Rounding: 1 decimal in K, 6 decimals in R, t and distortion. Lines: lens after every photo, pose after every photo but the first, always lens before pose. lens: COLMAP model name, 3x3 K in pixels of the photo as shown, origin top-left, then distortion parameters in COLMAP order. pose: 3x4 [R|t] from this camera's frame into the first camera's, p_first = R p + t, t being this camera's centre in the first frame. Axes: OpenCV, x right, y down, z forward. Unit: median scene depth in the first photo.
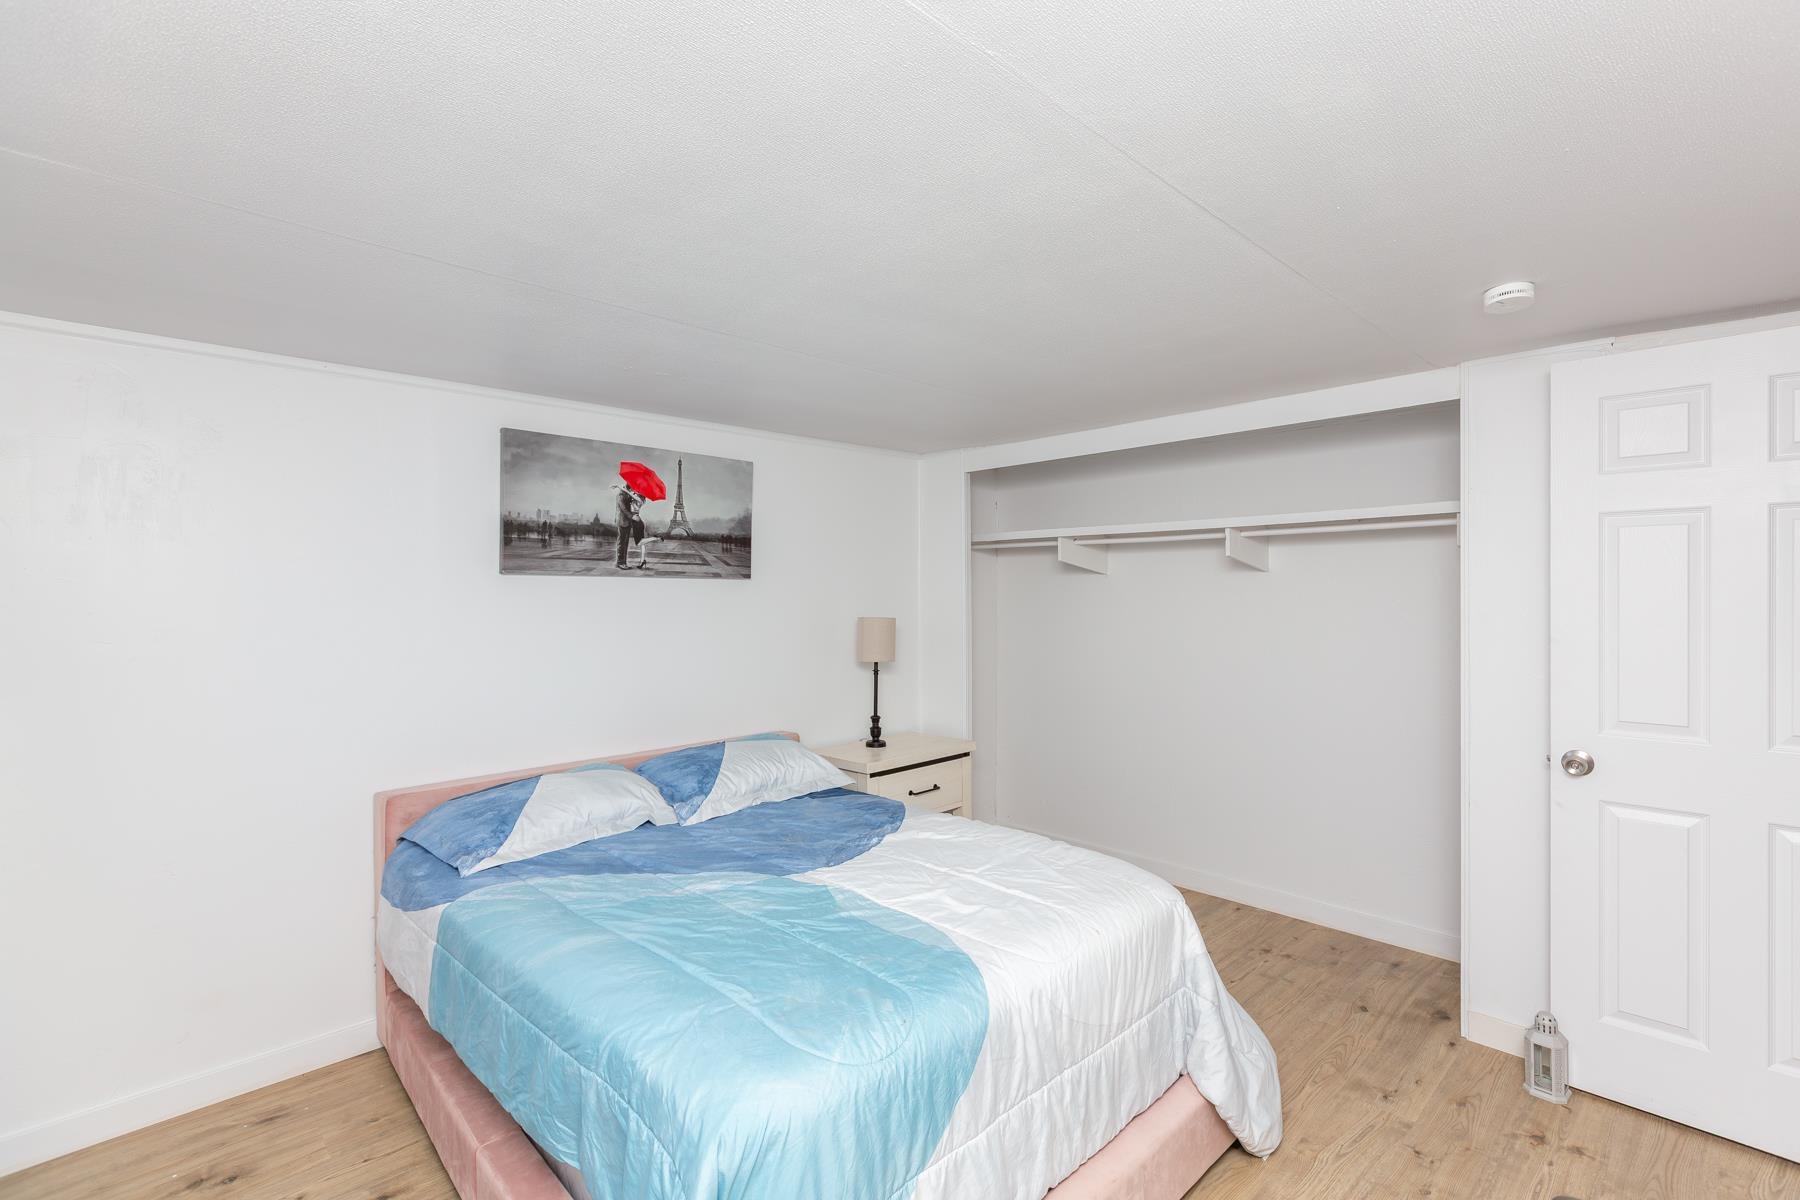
lens RADIAL K [[821.2, 0, 883.4], [0, 821.2, 595.8], [0, 0, 1]] dist [0.006451, -0.001835]
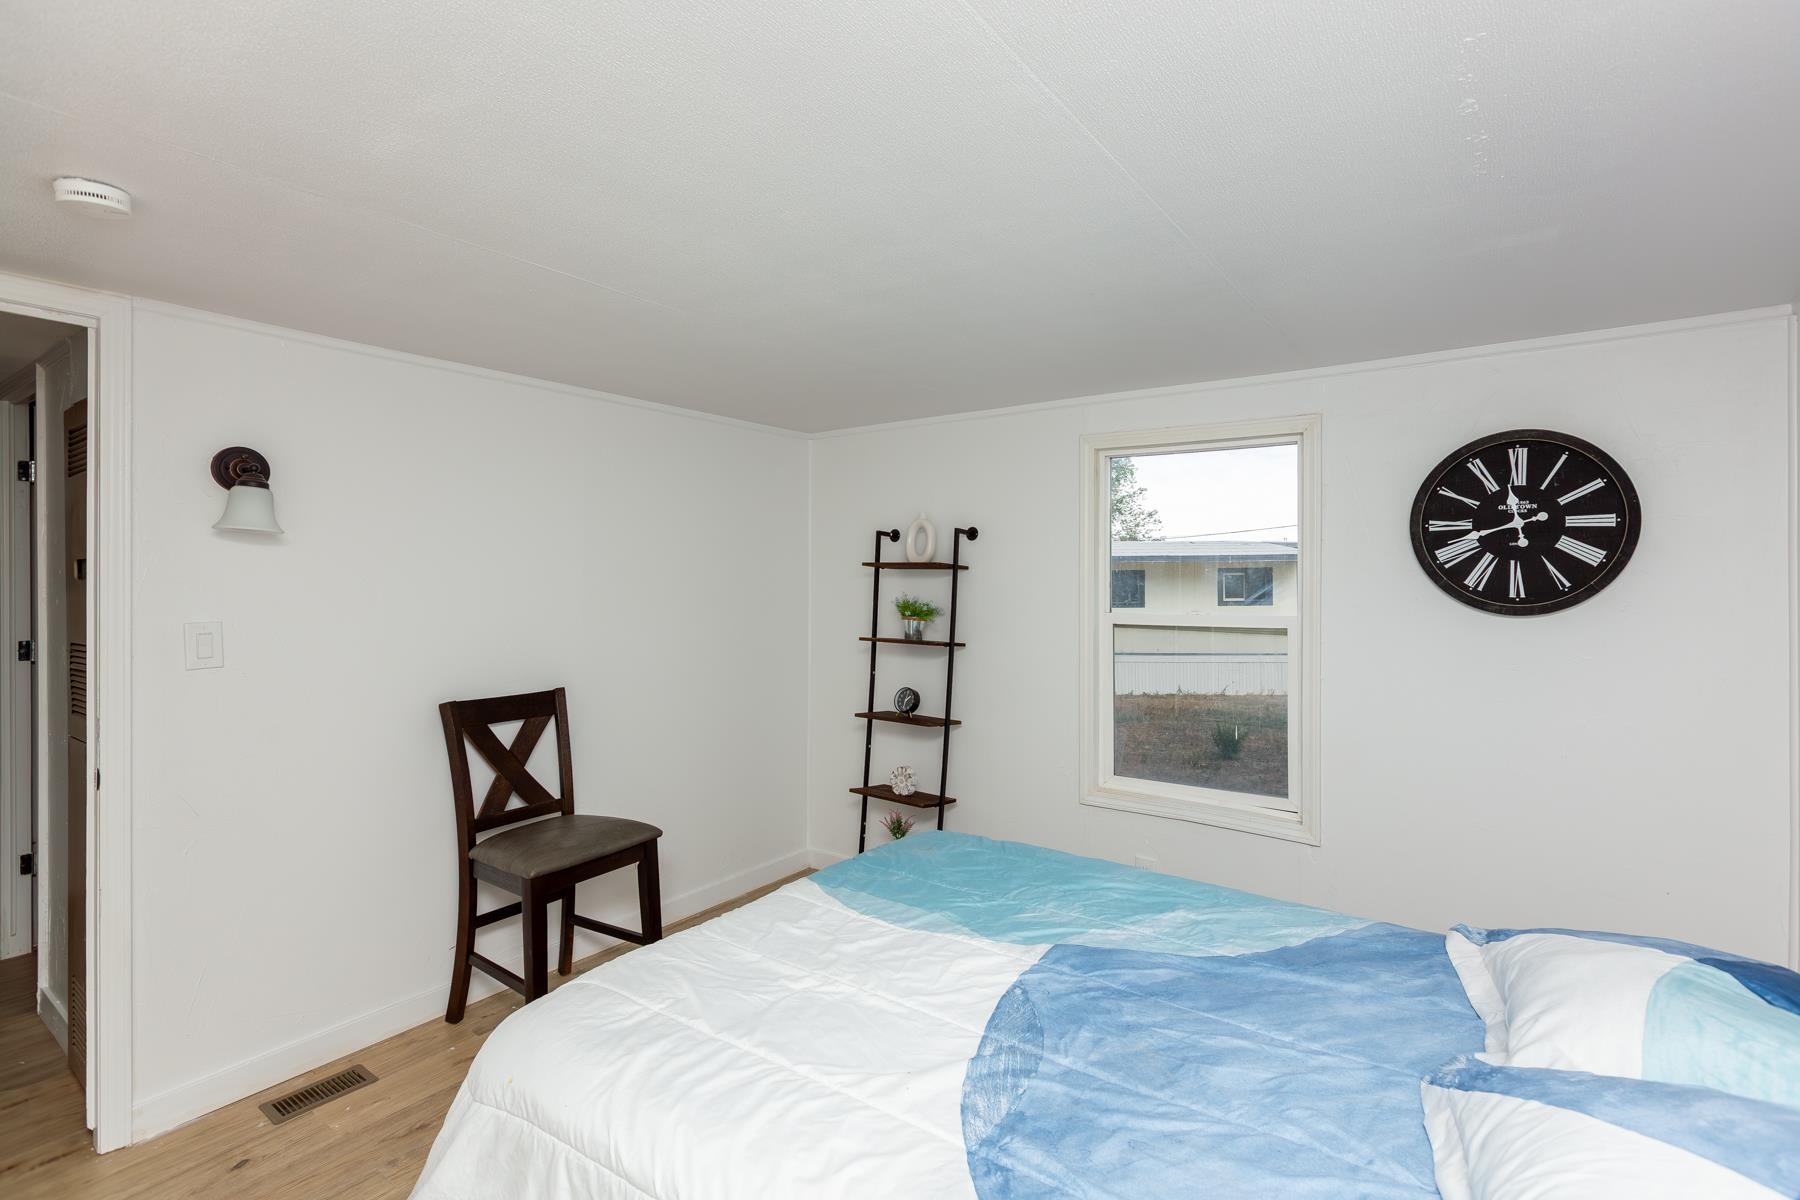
lens RADIAL K [[821.2, 0, 895.3], [0, 821.2, 584.6], [0, 0, 1]] dist [0.006451, -0.001835]
pose [[-0.982474, -0.001568, -0.186393, 0.107798], [-0.005631, 0.999758, 0.021267, -0.004808], [0.186314, 0.021944, -0.982245, 1.133750]]
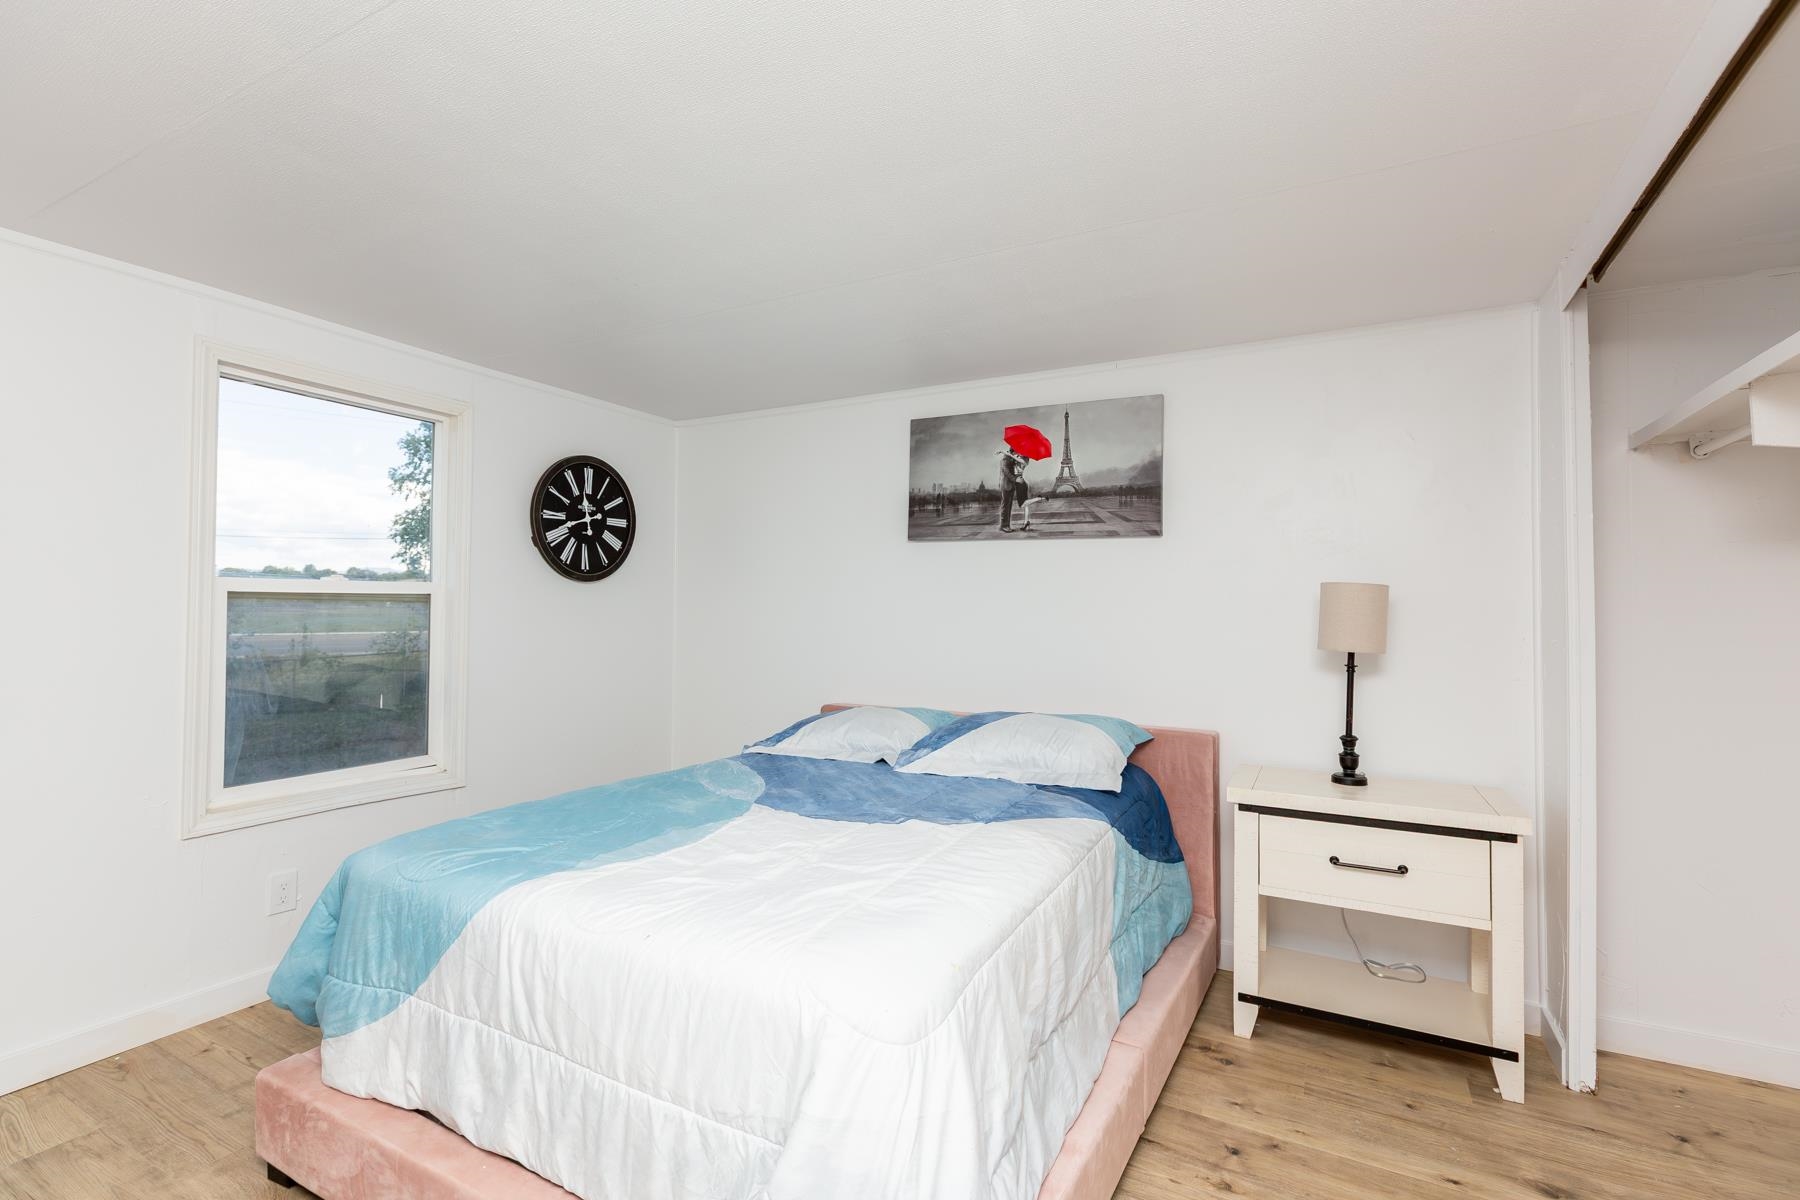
lens RADIAL K [[821.2, 0, 911.1], [0, 821.2, 597.8], [0, 0, 1]] dist [0.006451, -0.001835]
pose [[0.308364, -0.008712, -0.951228, 0.603280], [-0.022743, 0.999605, -0.016527, 0.067418], [0.950996, 0.026731, 0.308044, 0.566842]]
